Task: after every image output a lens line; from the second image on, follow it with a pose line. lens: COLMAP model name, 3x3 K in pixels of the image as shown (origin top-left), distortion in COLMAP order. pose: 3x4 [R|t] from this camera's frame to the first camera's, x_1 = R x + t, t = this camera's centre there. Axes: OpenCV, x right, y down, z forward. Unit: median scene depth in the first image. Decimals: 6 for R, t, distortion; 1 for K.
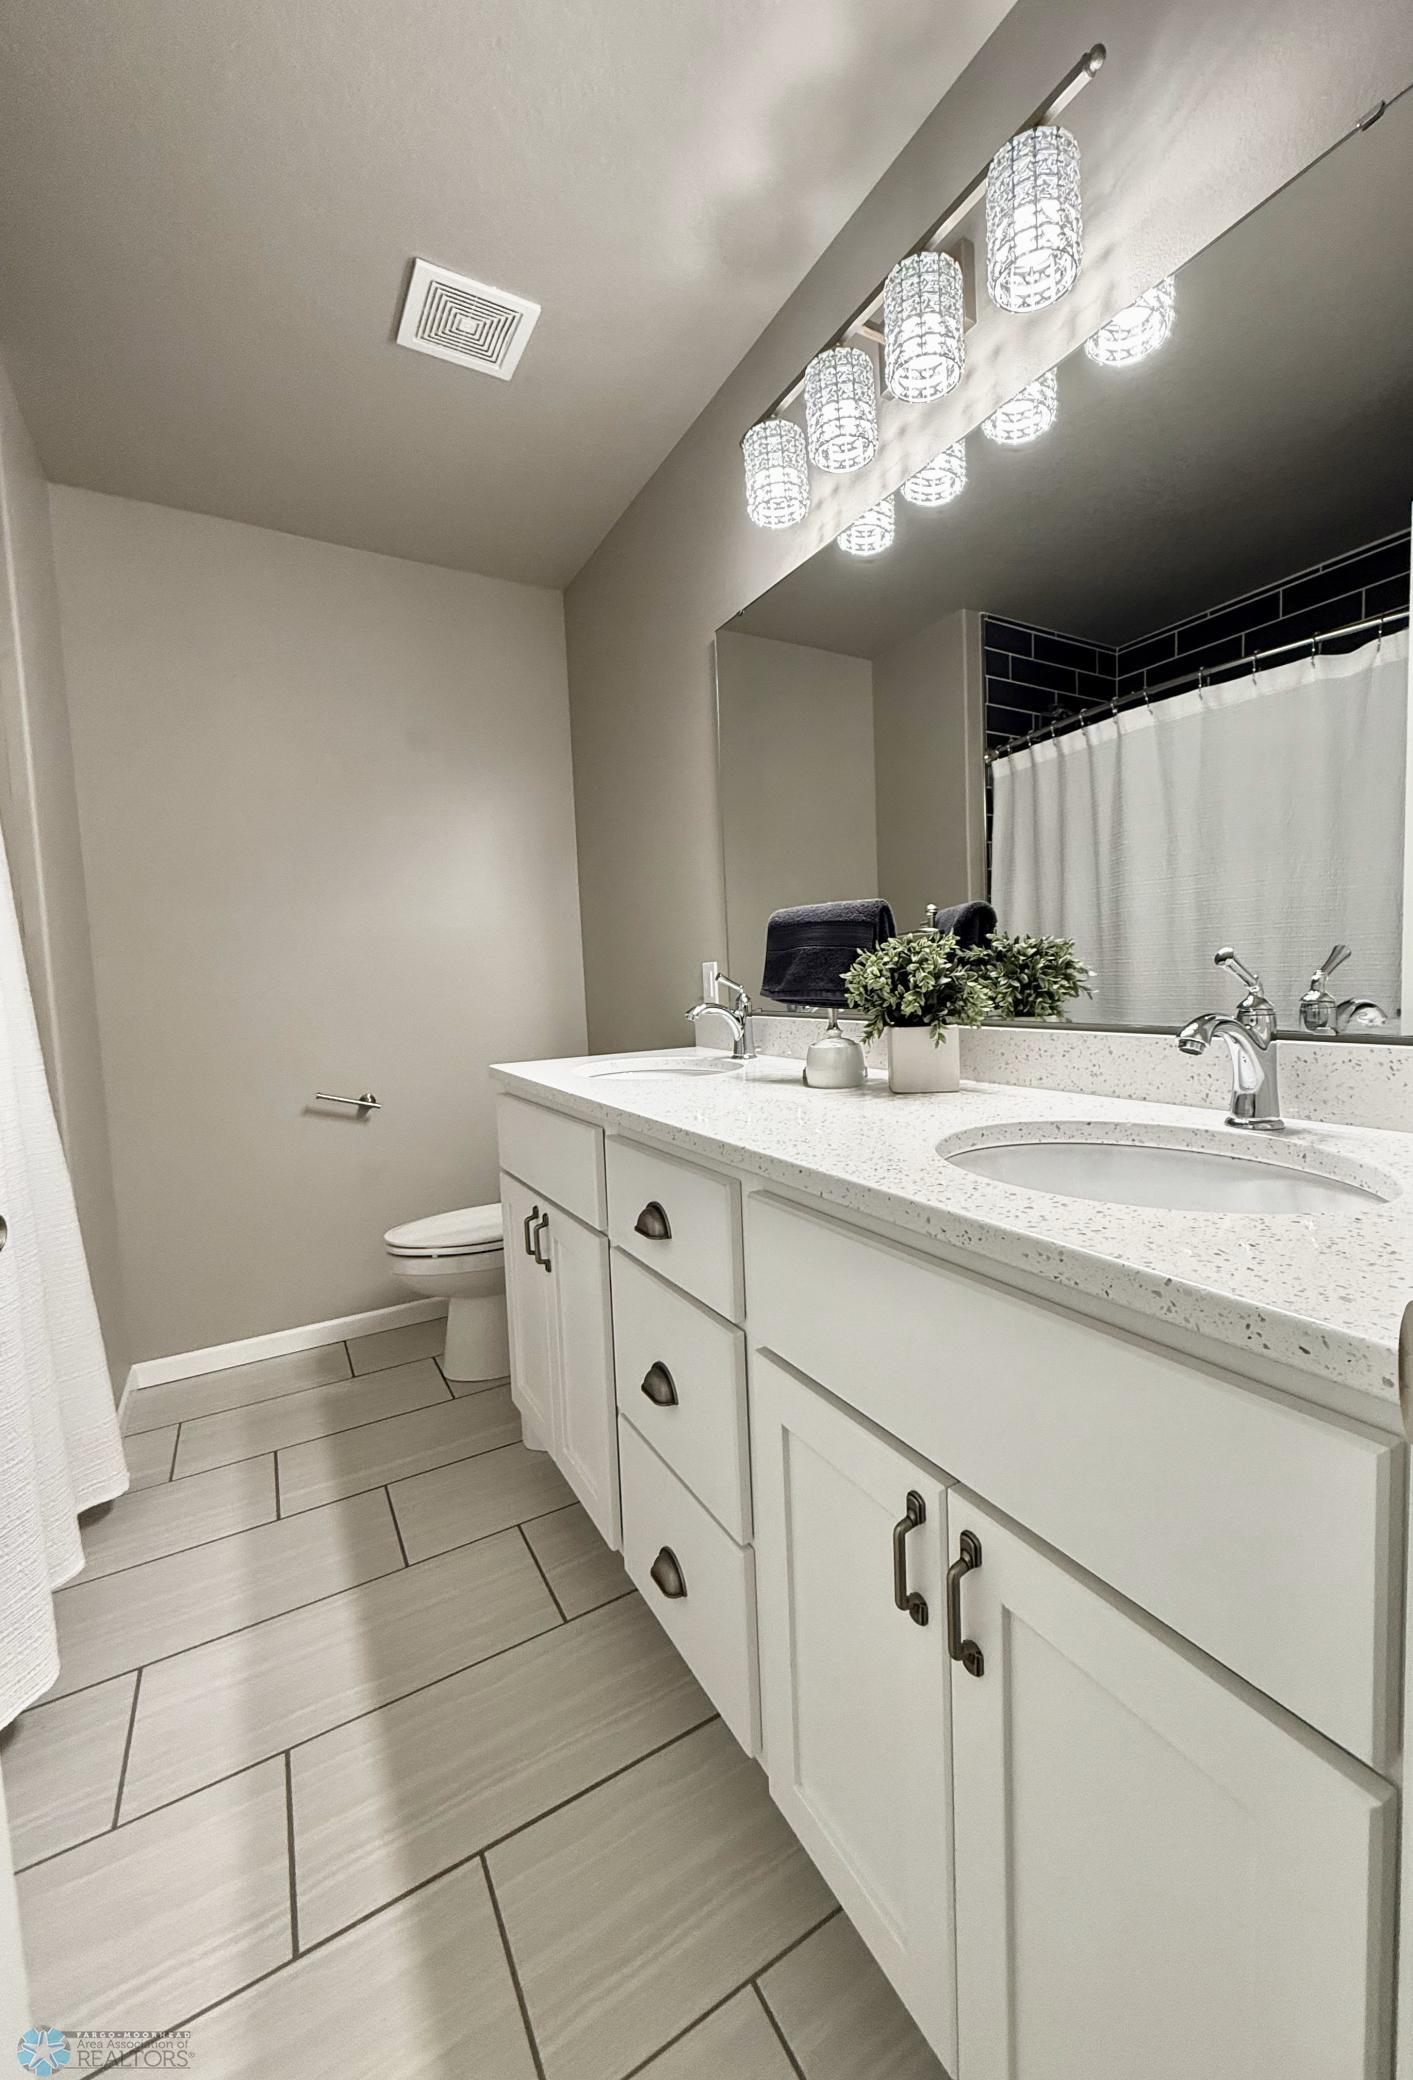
lens RADIAL K [[834.6, 0, 778.3], [0, 834.6, 1038.5], [0, 0, 1]] dist [0.004411, -0.000011]
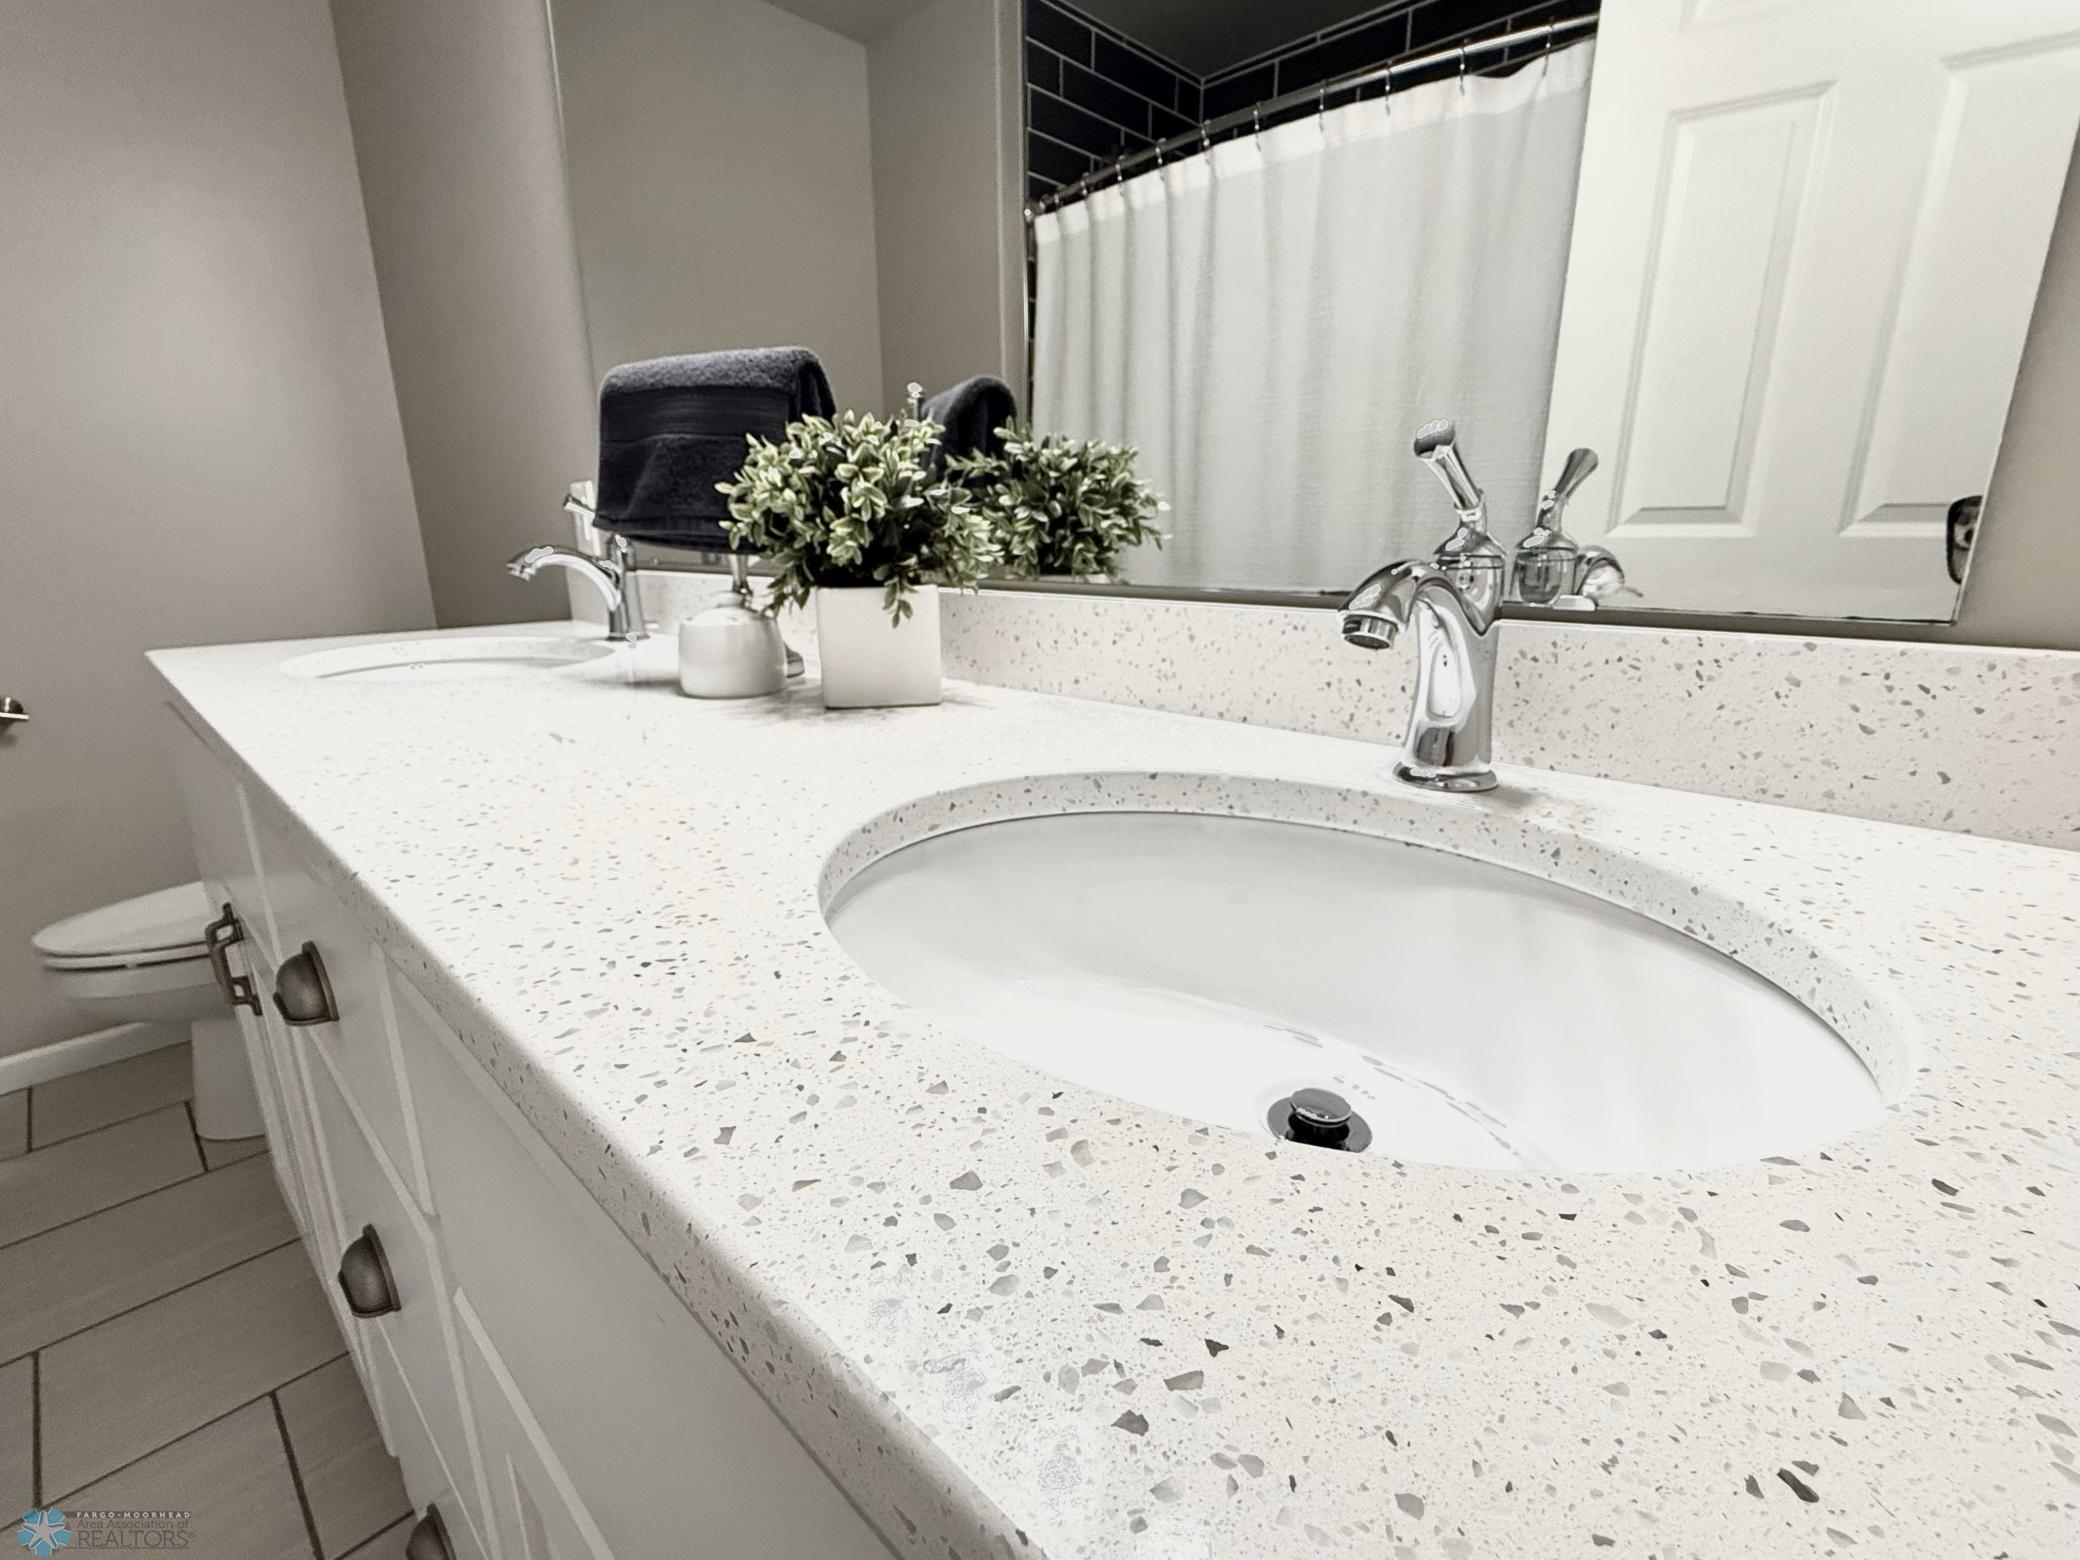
lens RADIAL K [[943.3, 0, 1040.5], [0, 943.3, 780.0], [0, 0, 1]] dist [-0.011405, -0.000596]
pose [[0.970724, -0.031515, 0.238122, 0.124361], [-0.010757, 0.984657, 0.174171, 0.001168], [-0.239958, -0.171634, 0.955491, 0.346654]]
